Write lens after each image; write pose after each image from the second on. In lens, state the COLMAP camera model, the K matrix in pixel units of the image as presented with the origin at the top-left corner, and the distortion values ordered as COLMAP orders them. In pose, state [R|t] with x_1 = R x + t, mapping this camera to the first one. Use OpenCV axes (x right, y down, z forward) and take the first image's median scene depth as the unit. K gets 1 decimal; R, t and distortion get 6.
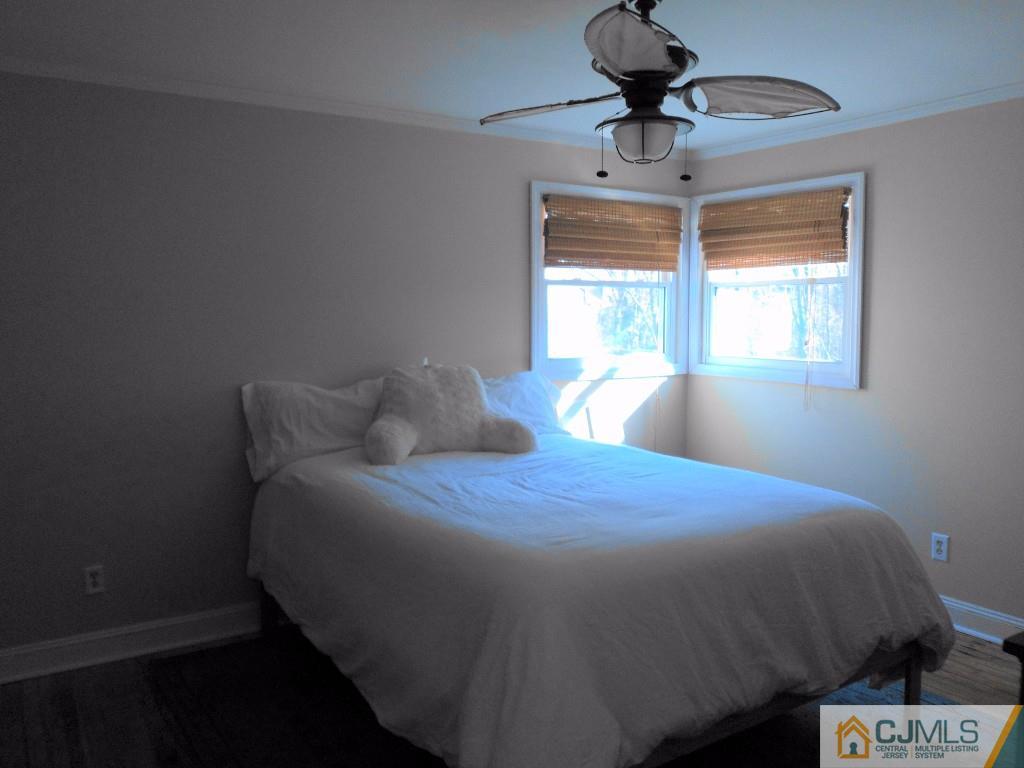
lens RADIAL K [[814.4, 0, 513.7], [0, 814.4, 383.8], [0, 0, 1]] dist [-0.030956, 0.019407]
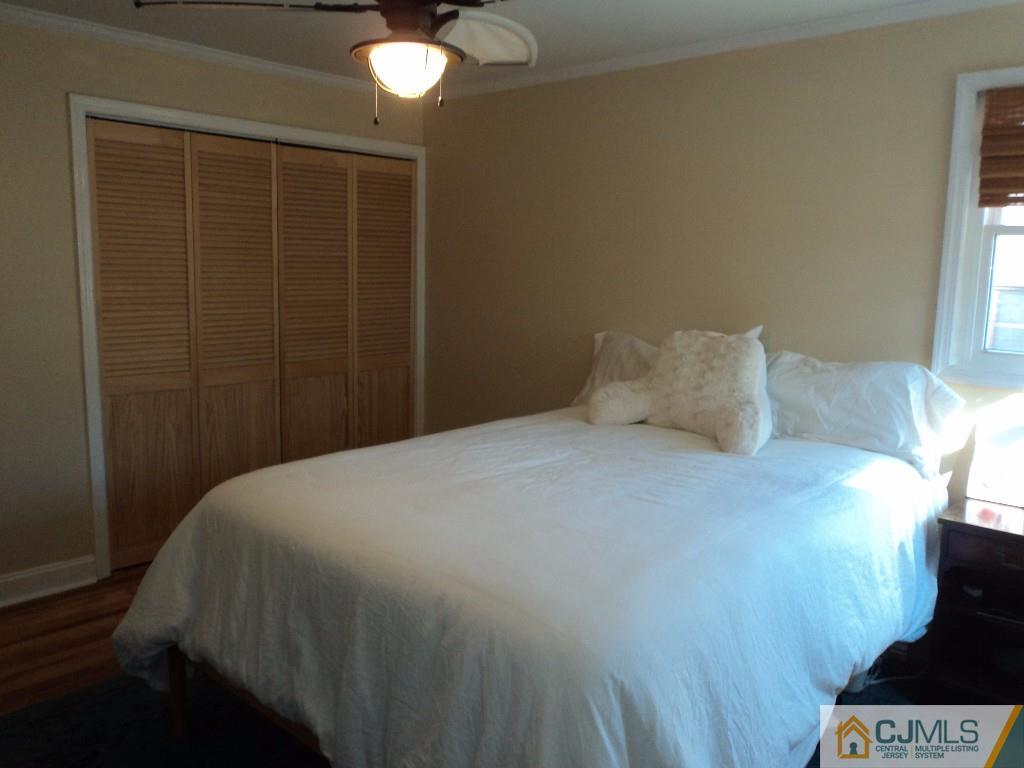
lens RADIAL K [[814.4, 0, 513.4], [0, 814.4, 382.9], [0, 0, 1]] dist [-0.030956, 0.019407]
pose [[0.252103, 0.150221, -0.955969, 0.609656], [-0.100433, 0.986604, 0.128549, -0.054380], [0.962475, 0.063603, 0.263813, 0.516247]]
